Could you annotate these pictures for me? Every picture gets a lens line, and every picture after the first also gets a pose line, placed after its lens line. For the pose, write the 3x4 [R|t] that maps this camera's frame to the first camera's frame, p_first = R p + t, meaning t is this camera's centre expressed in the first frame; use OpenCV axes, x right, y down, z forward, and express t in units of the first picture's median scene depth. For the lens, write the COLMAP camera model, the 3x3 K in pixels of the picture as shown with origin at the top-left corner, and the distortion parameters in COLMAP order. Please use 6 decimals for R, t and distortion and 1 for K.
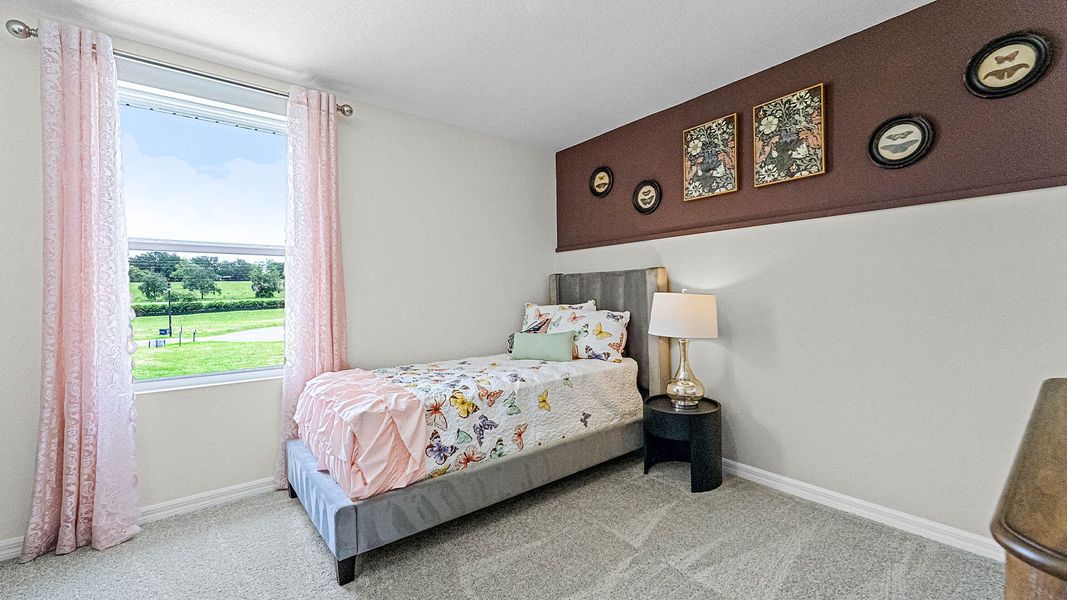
lens RADIAL K [[438.2, 0, 532.8], [0, 438.2, 305.6], [0, 0, 1]] dist [-0.023037, 0.000650]
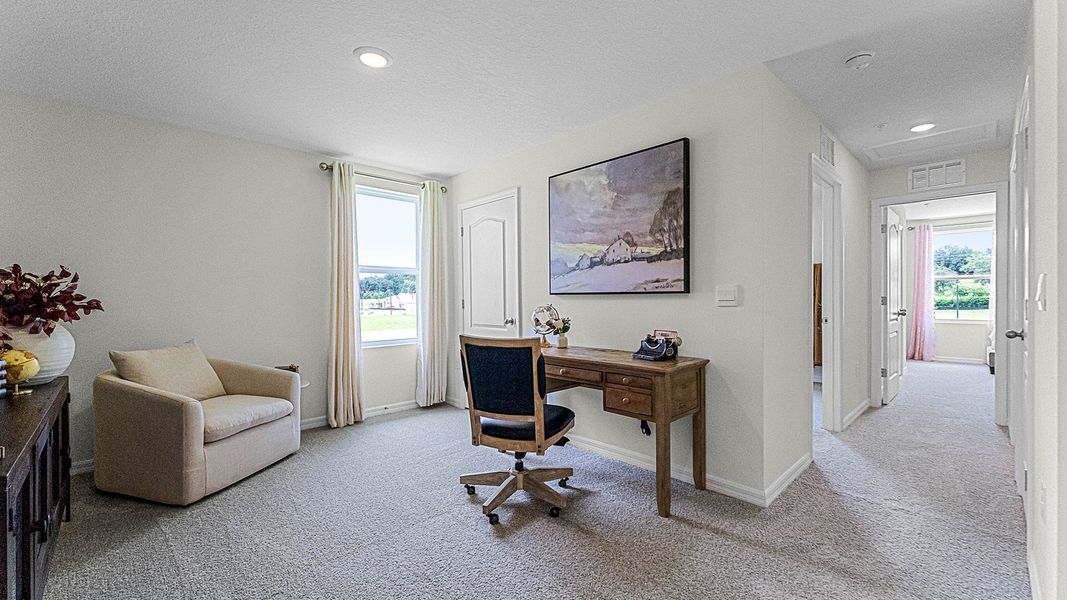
lens RADIAL K [[438.2, 0, 534.8], [0, 438.2, 302.1], [0, 0, 1]] dist [-0.023037, 0.000650]
pose [[0.089590, 0.020223, -0.995773, 2.256292], [-0.015404, 0.999702, 0.018917, 0.026389], [0.995860, 0.013644, 0.089875, -2.559340]]
